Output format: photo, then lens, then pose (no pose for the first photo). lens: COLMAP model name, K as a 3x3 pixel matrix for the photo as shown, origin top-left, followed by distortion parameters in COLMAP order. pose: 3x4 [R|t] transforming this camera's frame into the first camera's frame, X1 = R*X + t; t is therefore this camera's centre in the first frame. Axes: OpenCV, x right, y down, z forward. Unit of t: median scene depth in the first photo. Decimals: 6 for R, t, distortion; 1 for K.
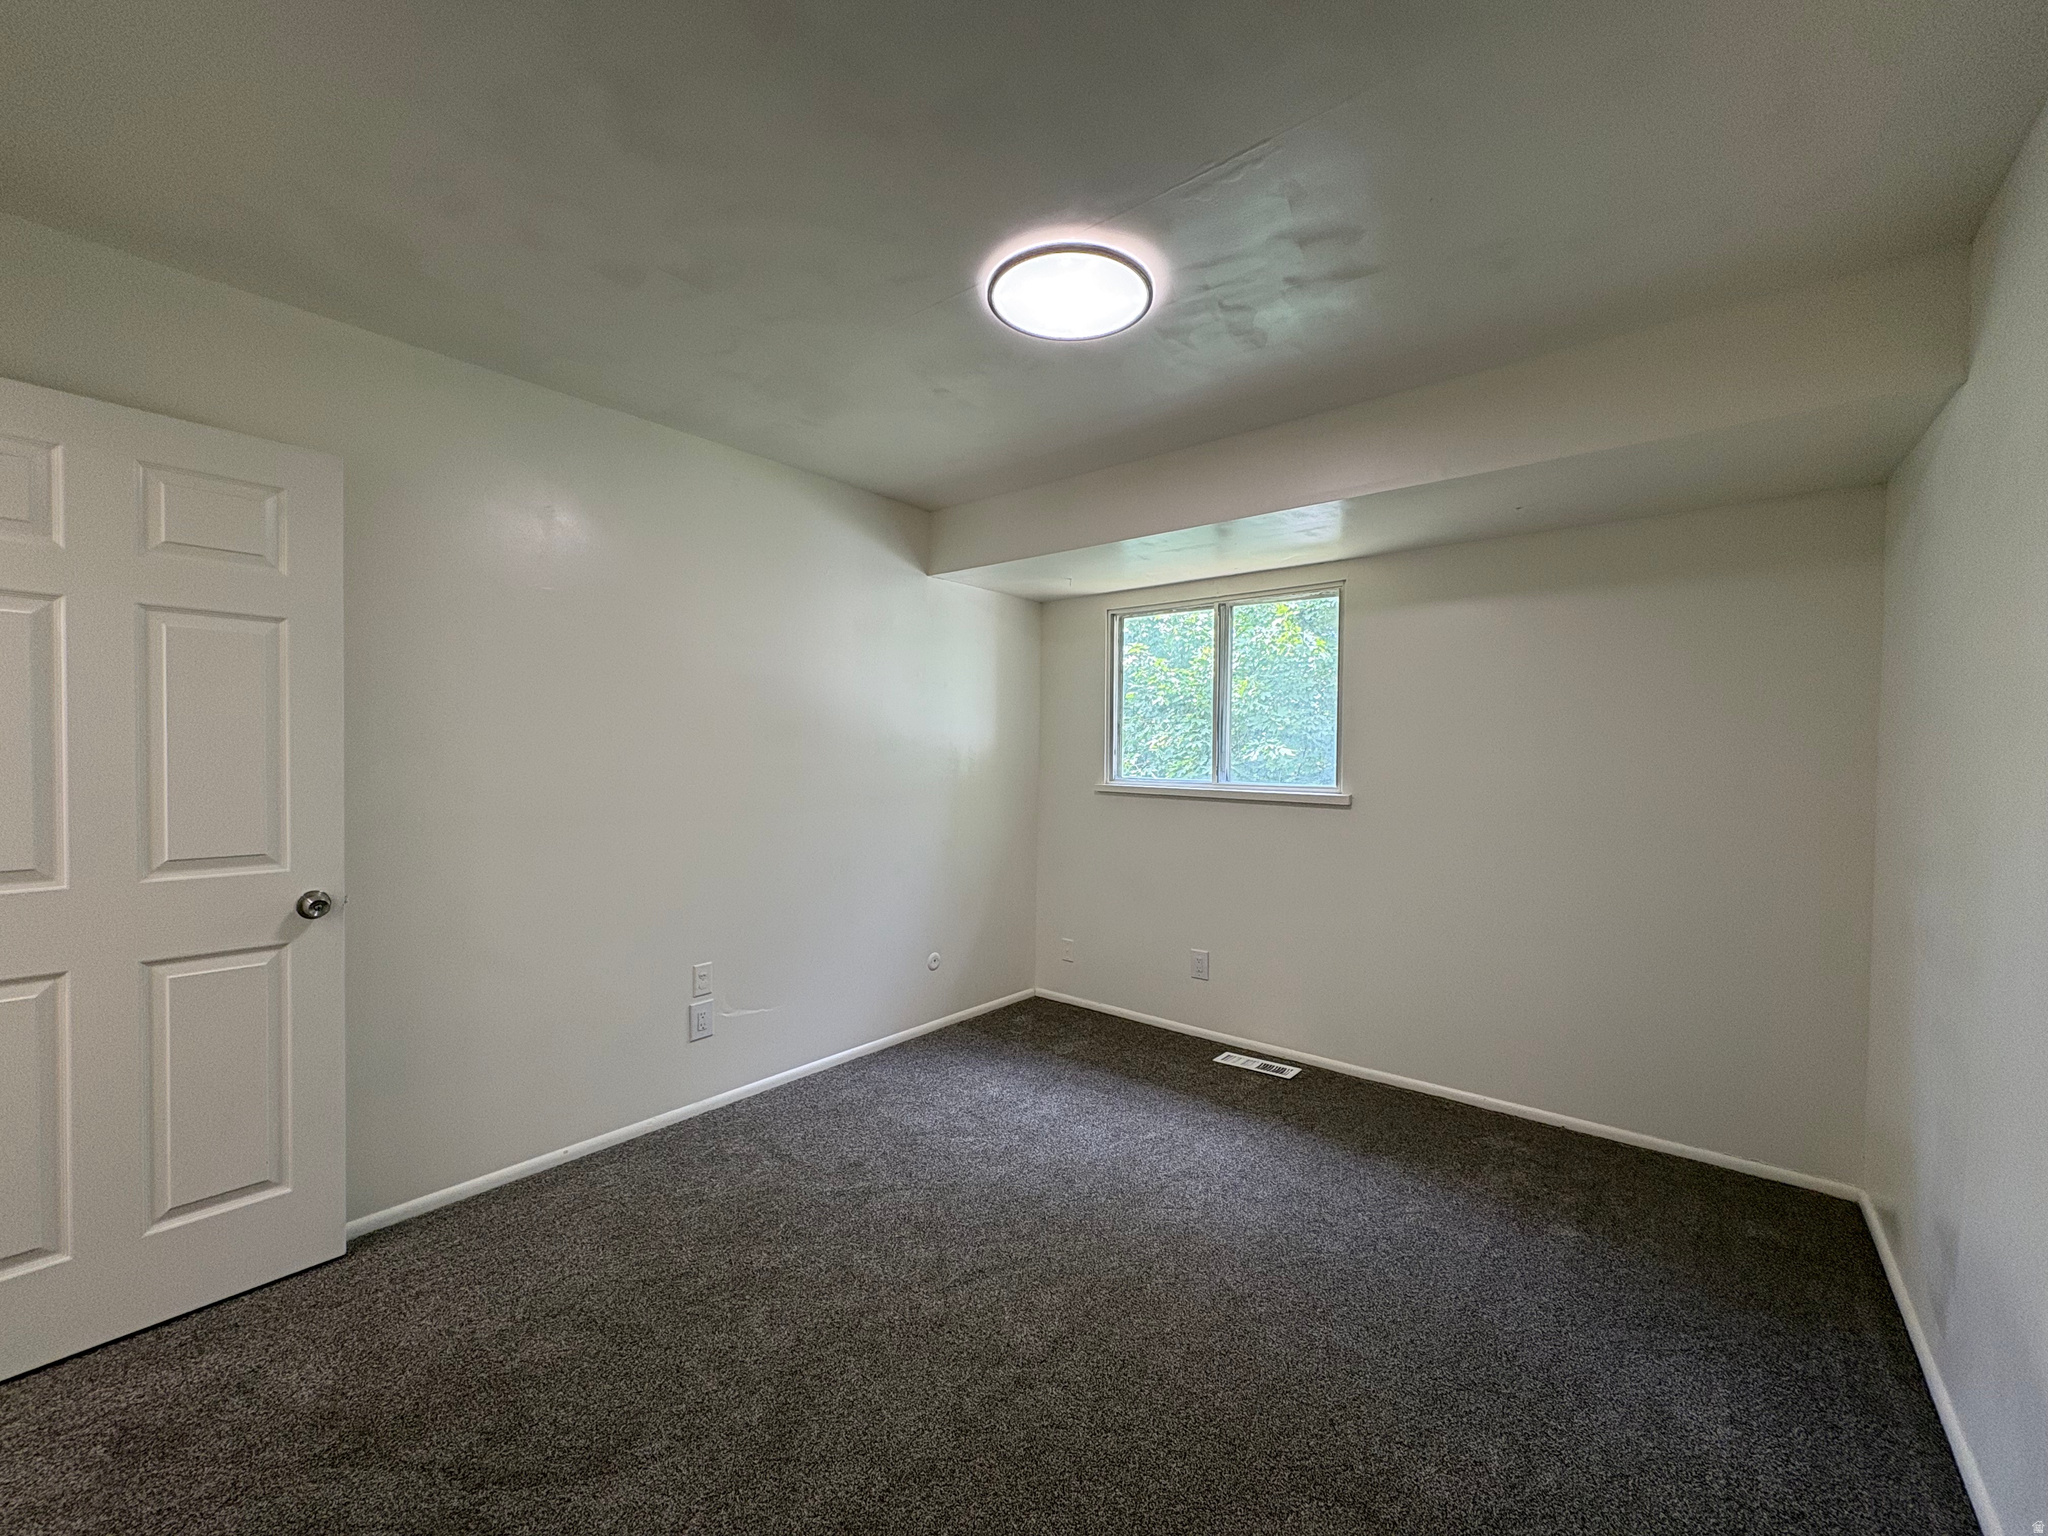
lens RADIAL K [[816.8, 0, 1025.5], [0, 816.8, 761.1], [0, 0, 1]] dist [0.000187, 0.000507]
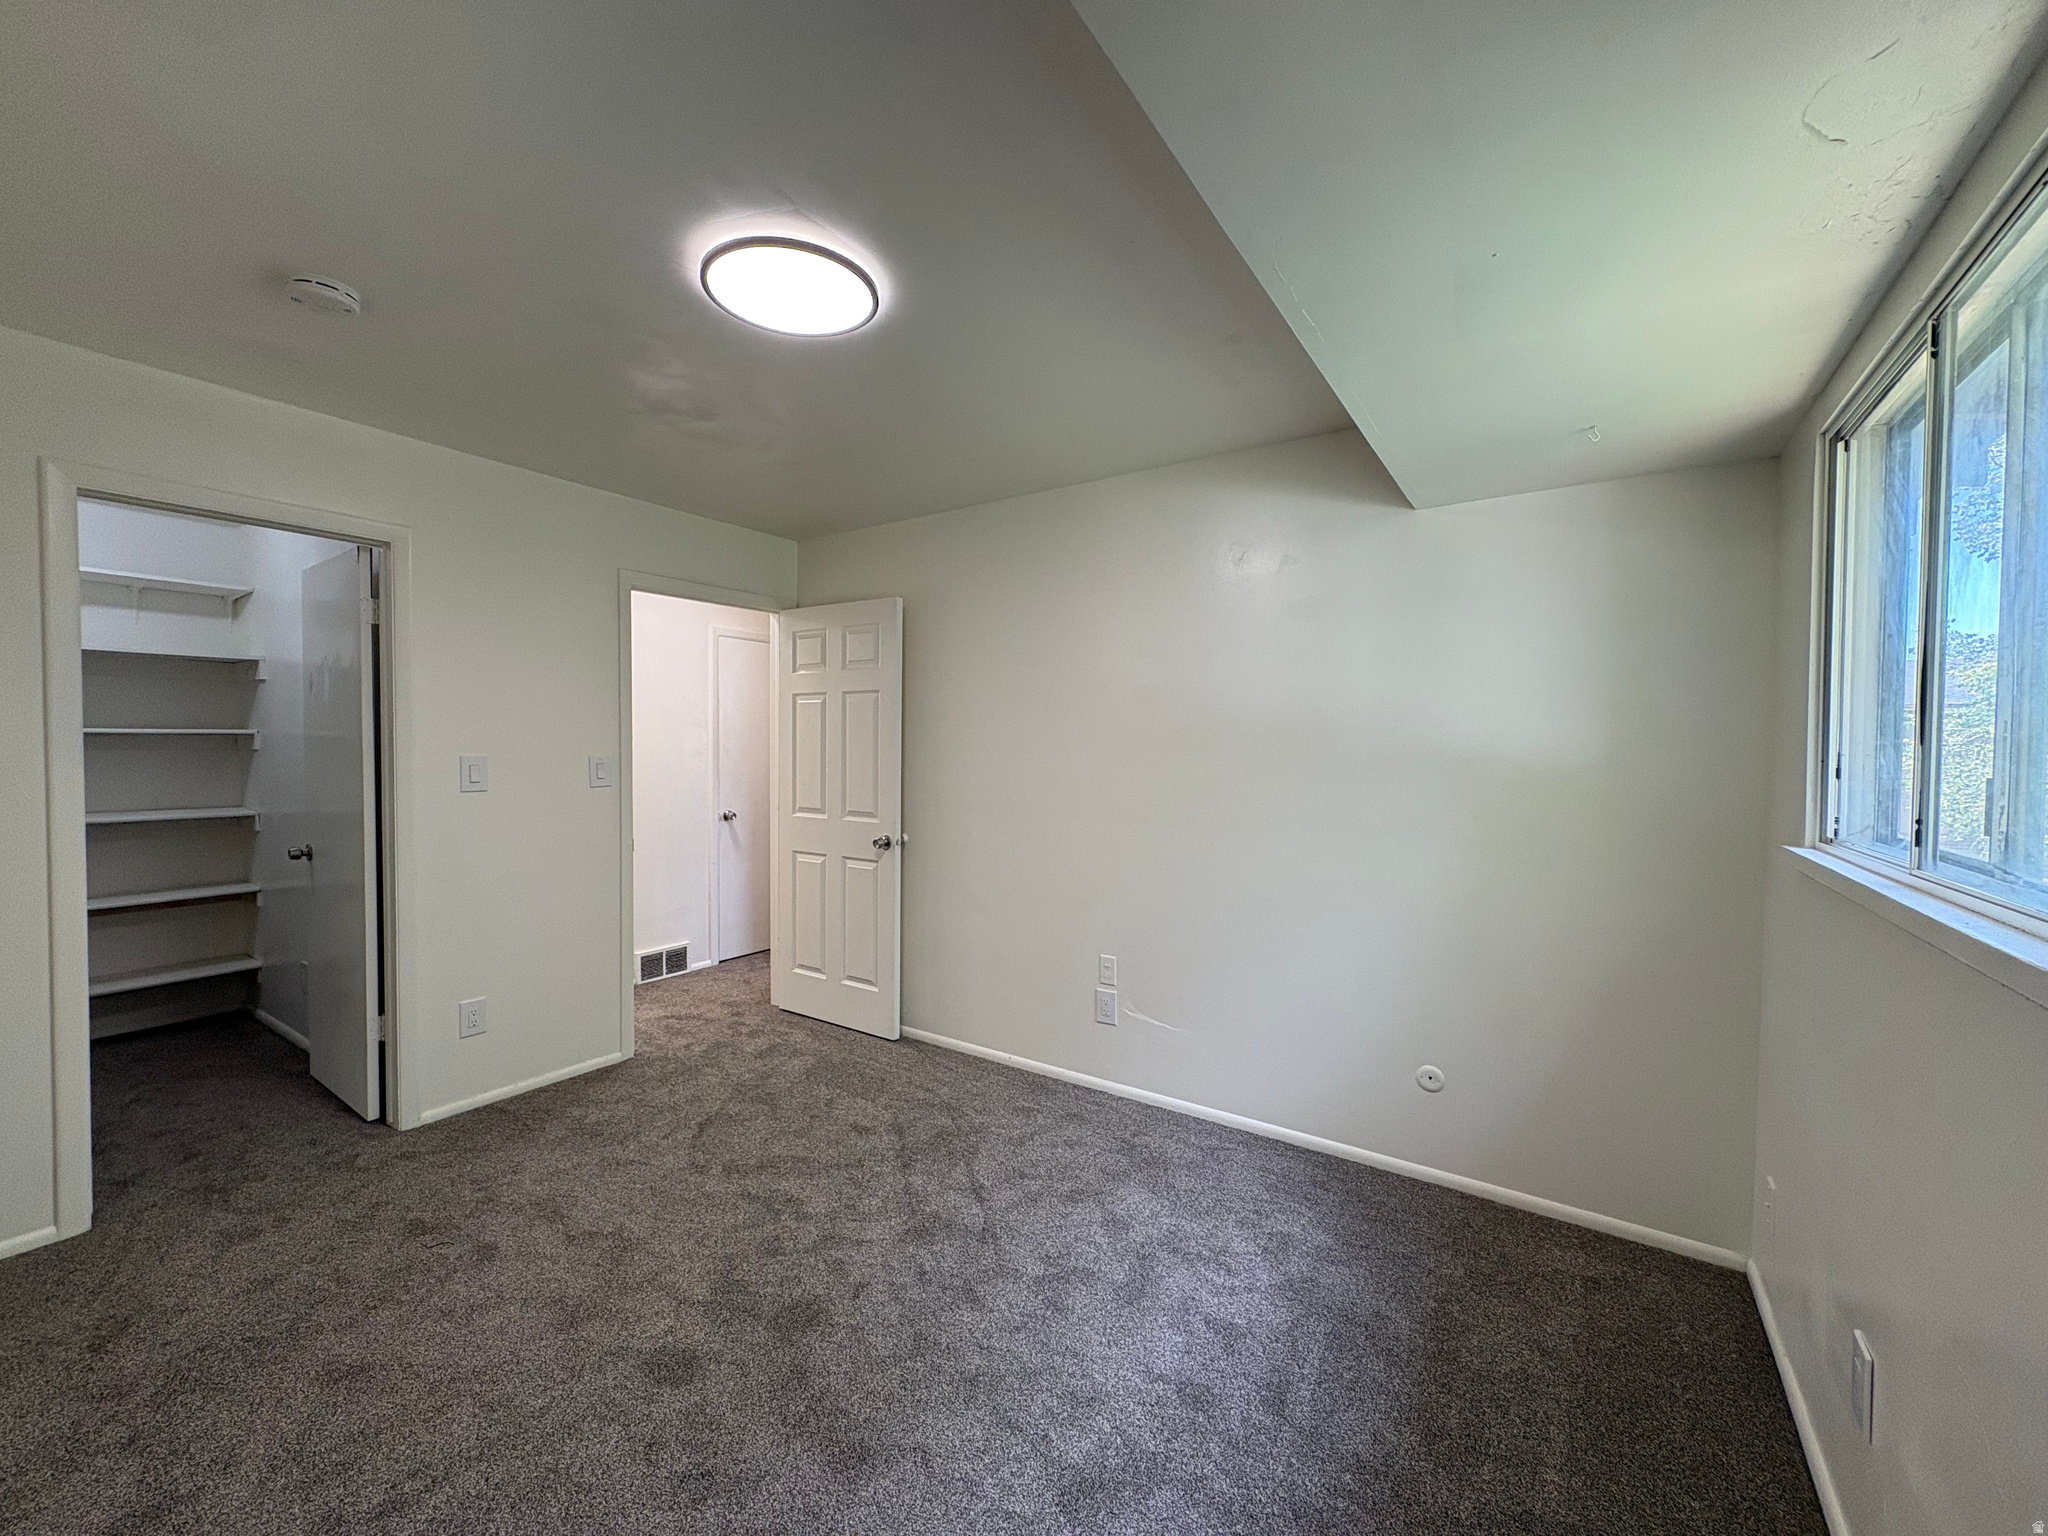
lens RADIAL K [[816.8, 0, 1035.6], [0, 816.8, 764.1], [0, 0, 1]] dist [0.000187, 0.000507]
pose [[0.087030, 0.002512, -0.996203, 1.045175], [-0.023925, 0.999714, 0.000431, -0.012681], [0.995918, 0.023797, 0.087065, 1.211340]]
